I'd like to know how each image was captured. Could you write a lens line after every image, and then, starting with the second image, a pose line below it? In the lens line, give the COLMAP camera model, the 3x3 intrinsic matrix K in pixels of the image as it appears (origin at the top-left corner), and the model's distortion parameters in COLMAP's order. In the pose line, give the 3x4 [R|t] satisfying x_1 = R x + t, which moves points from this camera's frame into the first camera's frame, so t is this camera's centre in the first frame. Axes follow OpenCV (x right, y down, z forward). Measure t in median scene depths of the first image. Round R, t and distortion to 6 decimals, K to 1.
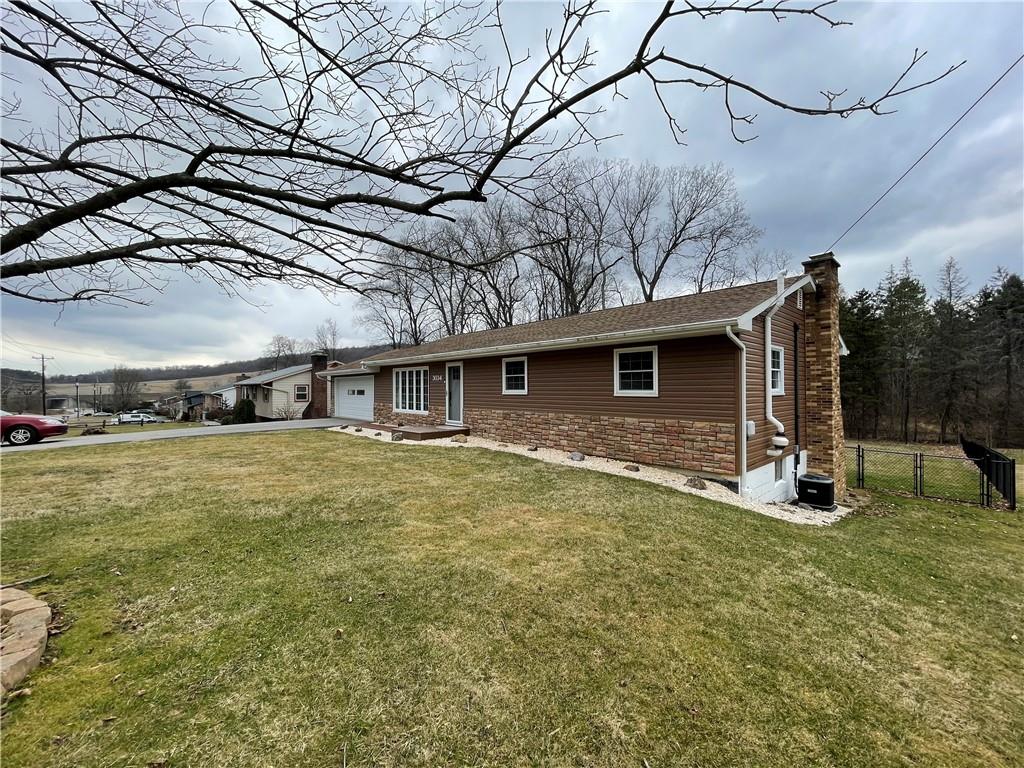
lens RADIAL K [[414.0, 0, 515.1], [0, 414.0, 385.7], [0, 0, 1]] dist [0.002601, -0.000424]
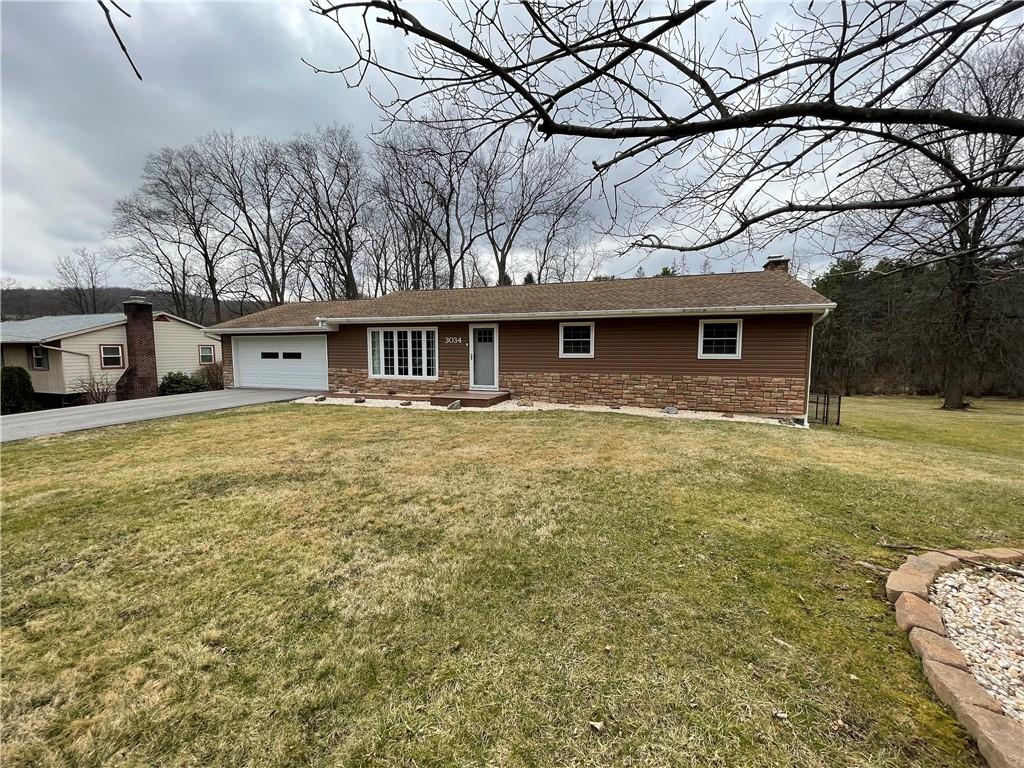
lens RADIAL K [[414.0, 0, 516.6], [0, 414.0, 389.8], [0, 0, 1]] dist [0.002601, -0.000424]
pose [[0.880140, -0.040489, 0.472983, -0.514246], [-0.007273, 0.995089, 0.098718, -0.000666], [-0.474658, -0.090325, 0.875524, 0.114658]]
